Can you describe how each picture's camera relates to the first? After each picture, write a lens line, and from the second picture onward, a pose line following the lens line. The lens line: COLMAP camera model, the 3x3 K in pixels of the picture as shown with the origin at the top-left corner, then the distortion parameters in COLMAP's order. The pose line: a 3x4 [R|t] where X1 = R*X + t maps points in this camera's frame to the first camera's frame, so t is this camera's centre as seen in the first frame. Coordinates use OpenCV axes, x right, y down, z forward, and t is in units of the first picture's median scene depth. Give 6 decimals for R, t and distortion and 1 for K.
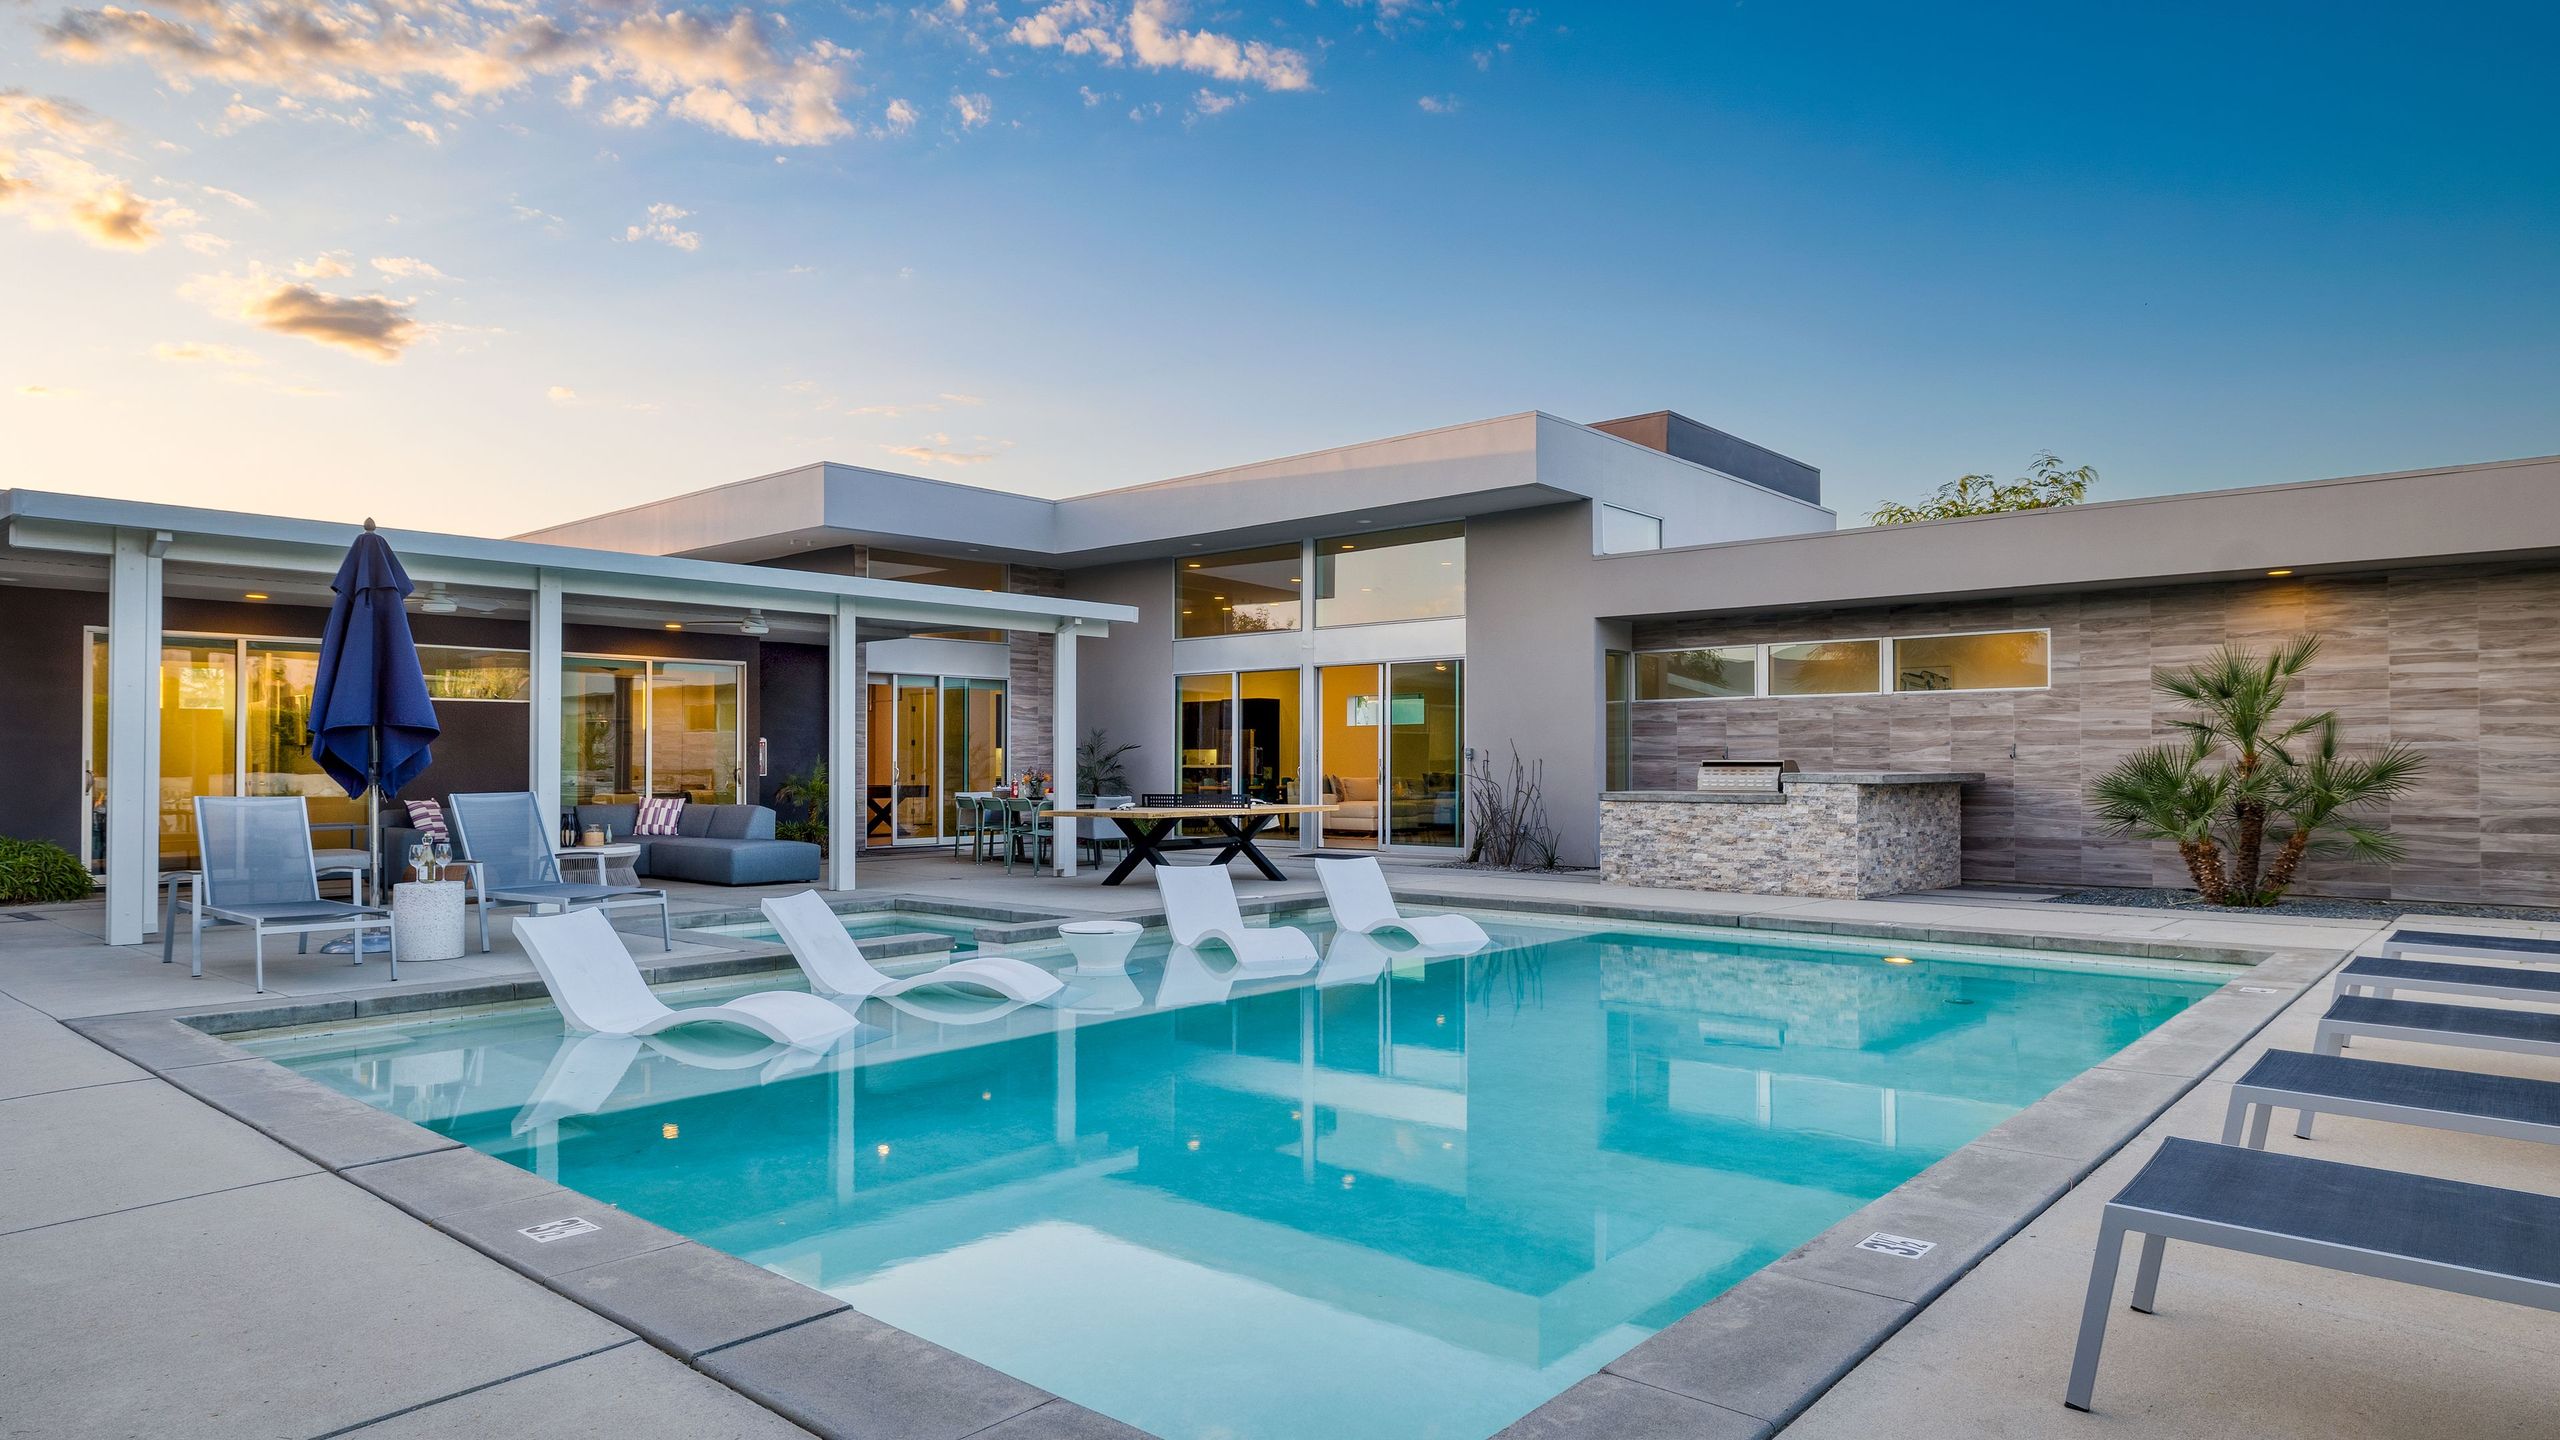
lens RADIAL K [[1474.3, 0, 1290.2], [0, 1474.3, 729.9], [0, 0, 1]] dist [0.000110, -0.000321]
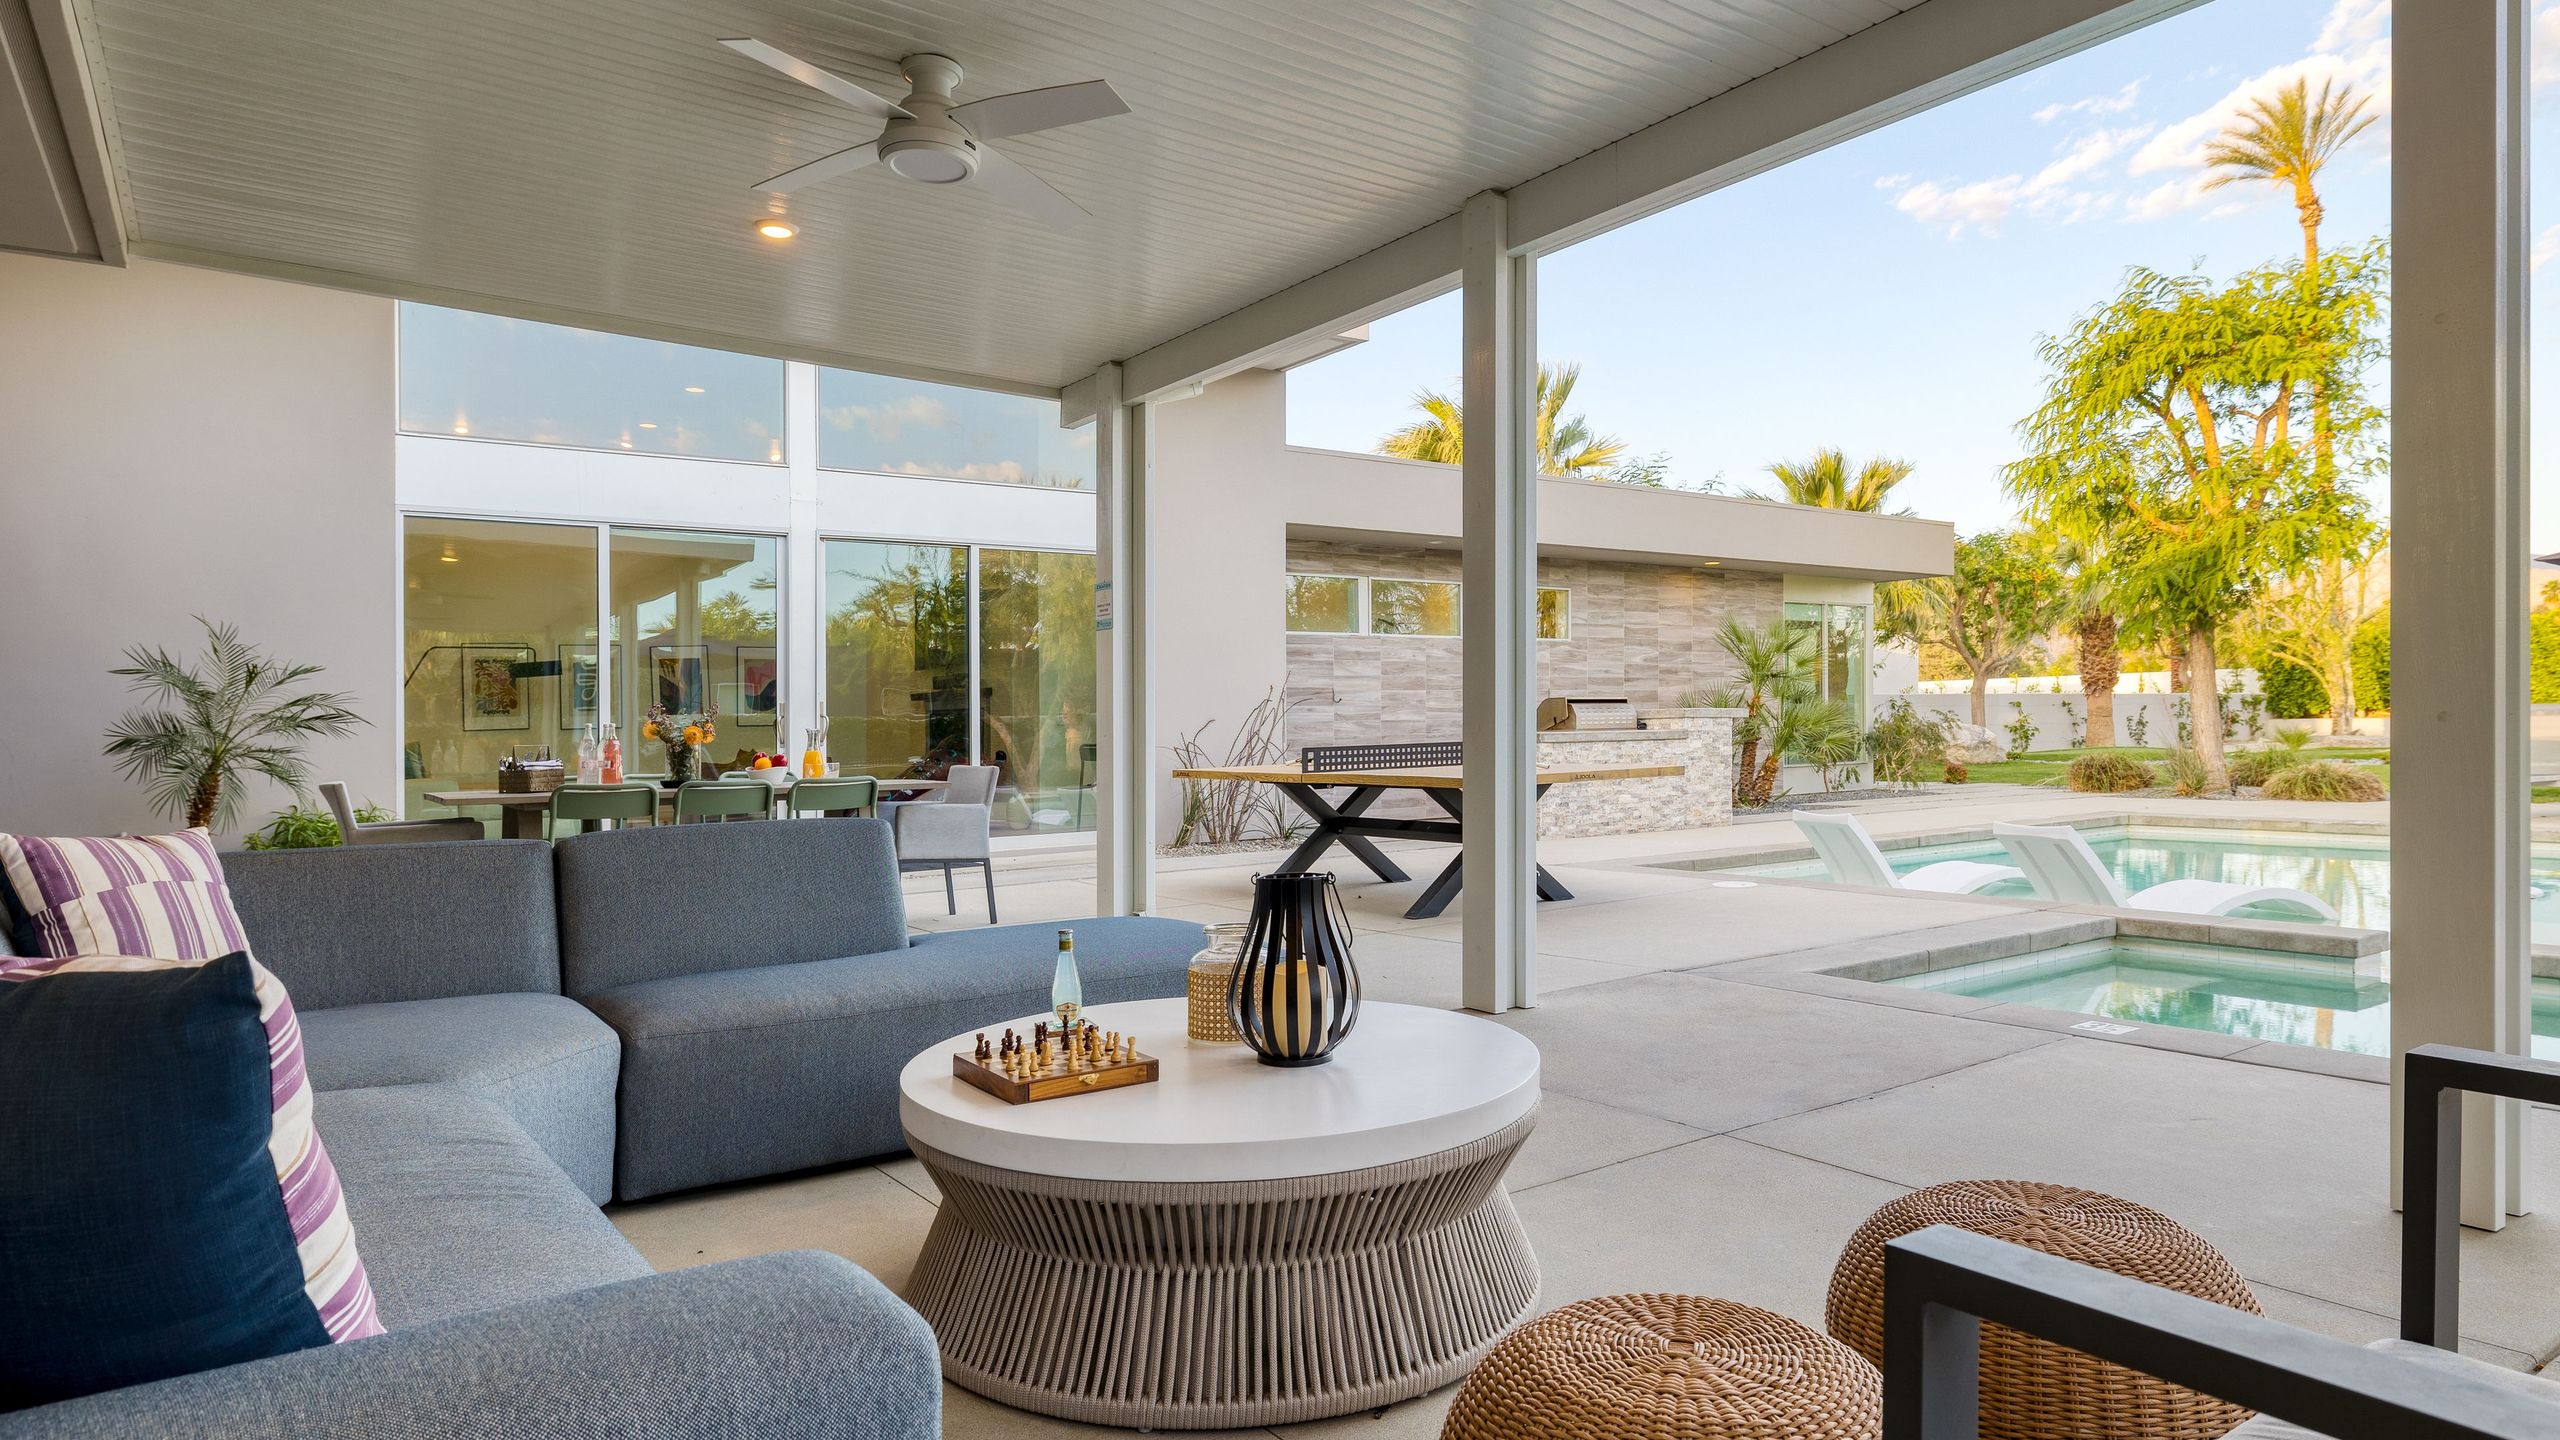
lens RADIAL K [[1473.8, 0, 1285.1], [0, 1473.8, 768.6], [0, 0, 1]] dist [0.001872, -0.000215]
pose [[0.243416, -0.029902, 0.969461, -0.661020], [-0.005622, 0.999464, 0.032239, 0.036030], [-0.969906, -0.013298, 0.243118, 0.936175]]
